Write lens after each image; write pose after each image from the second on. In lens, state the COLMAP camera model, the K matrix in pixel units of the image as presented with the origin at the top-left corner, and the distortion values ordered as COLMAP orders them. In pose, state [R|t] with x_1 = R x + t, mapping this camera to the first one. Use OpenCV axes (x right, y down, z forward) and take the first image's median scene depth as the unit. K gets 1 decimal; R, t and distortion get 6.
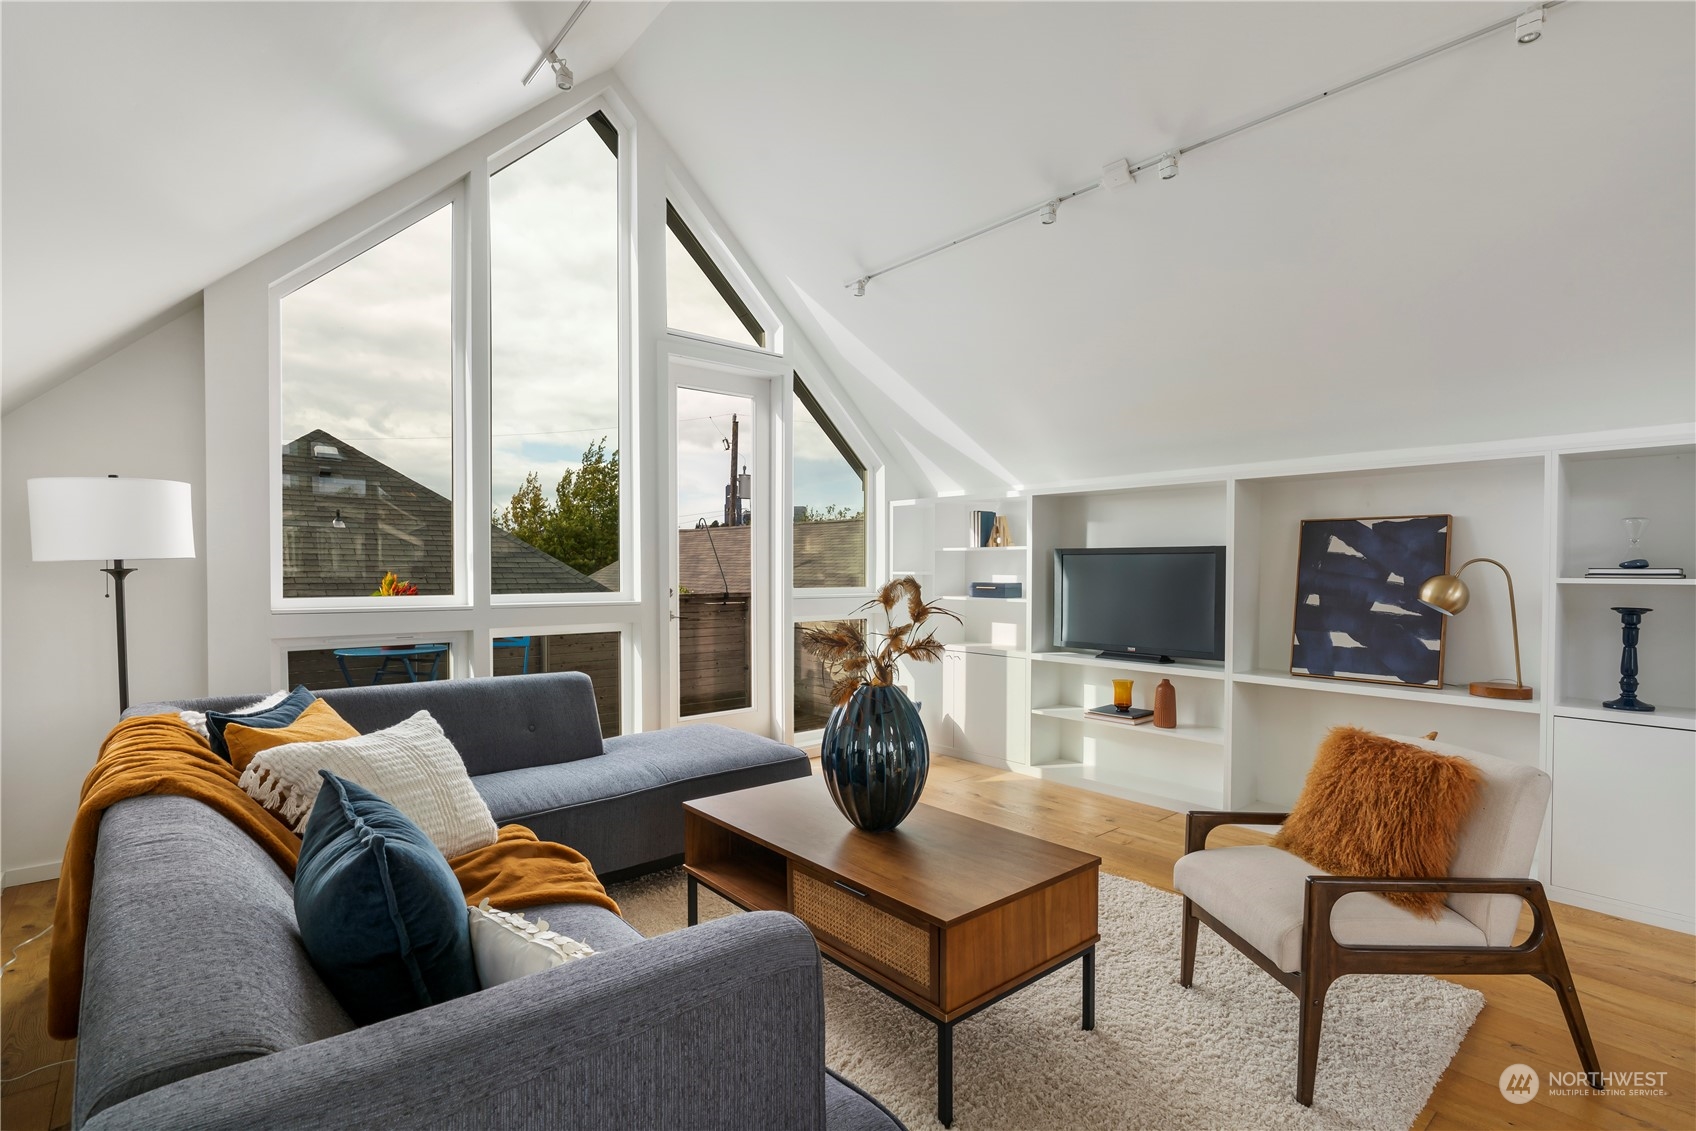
lens RADIAL K [[806.1, 0, 848.0], [0, 806.1, 565.5], [0, 0, 1]] dist [0.000250, 0.000003]
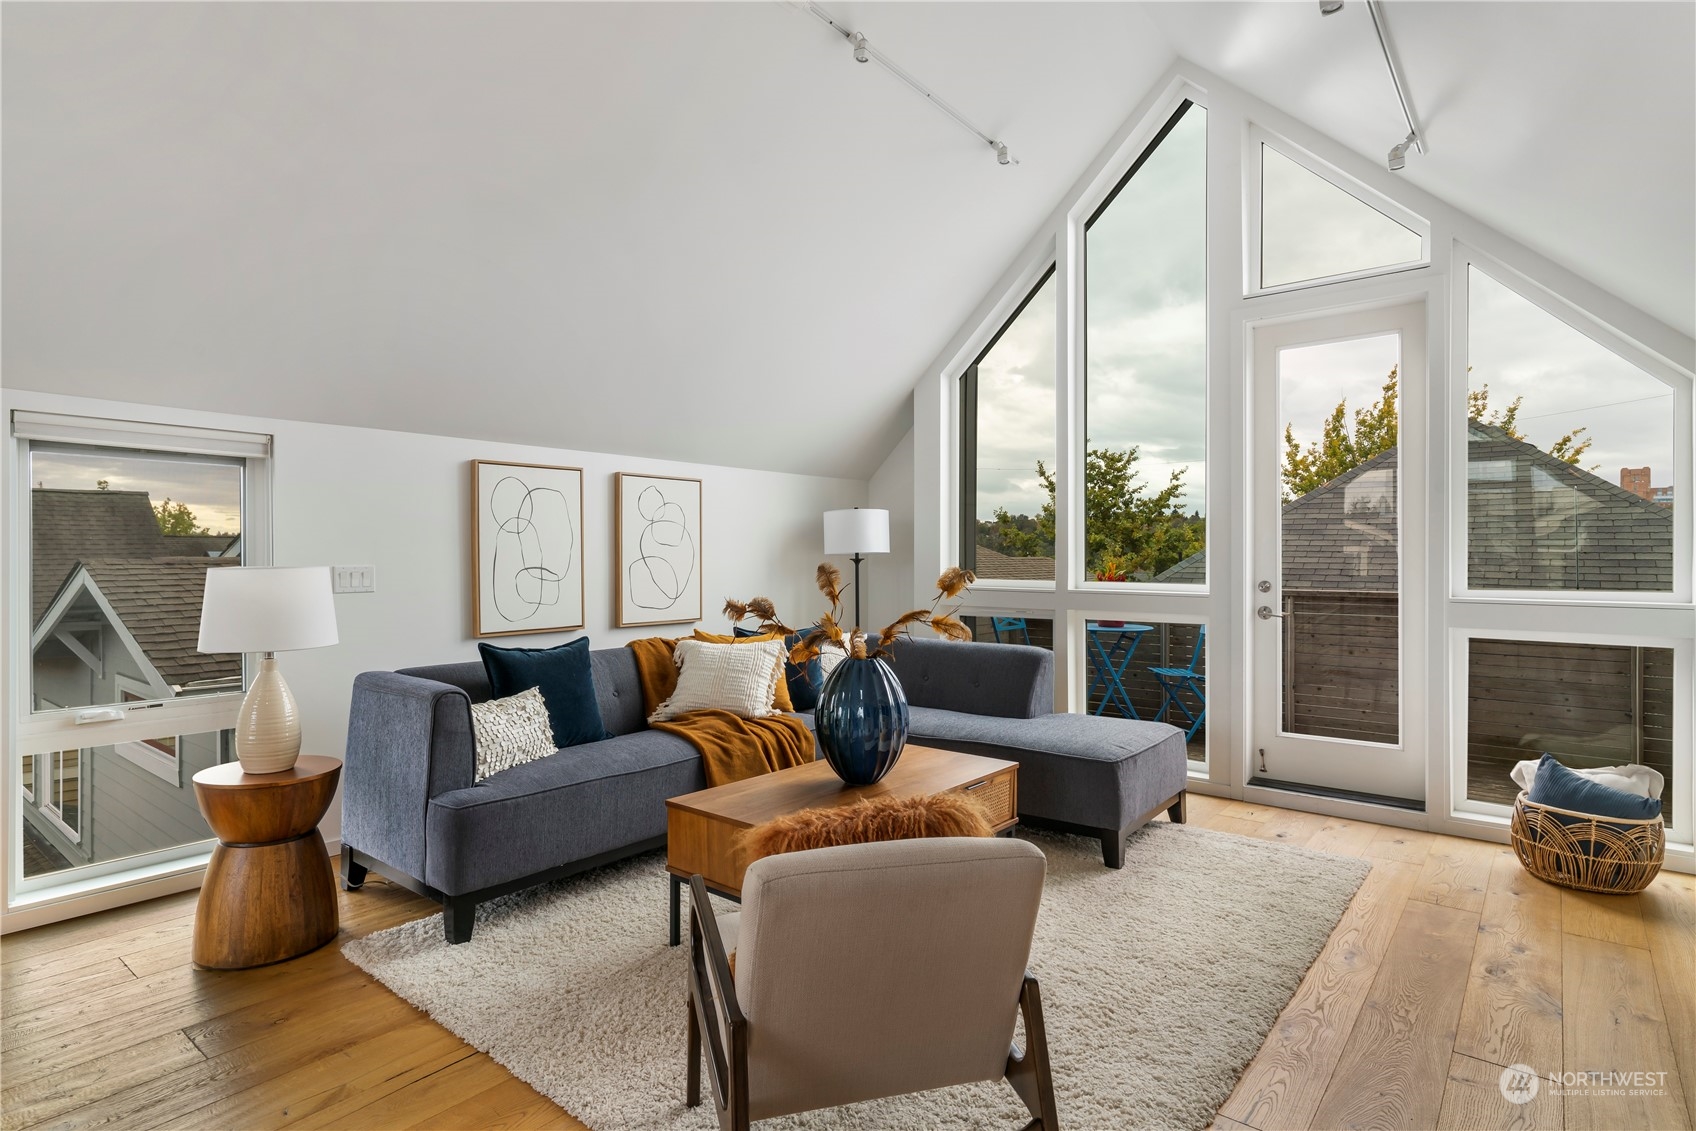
lens RADIAL K [[823.4, 0, 844.0], [0, 823.4, 558.3], [0, 0, 1]] dist [-0.001652, 0.001223]
pose [[0.213161, 0.000467, -0.977017, 0.609706], [0.002644, 0.999996, 0.001055, 0.001262], [0.977013, -0.002808, 0.213159, 0.370837]]
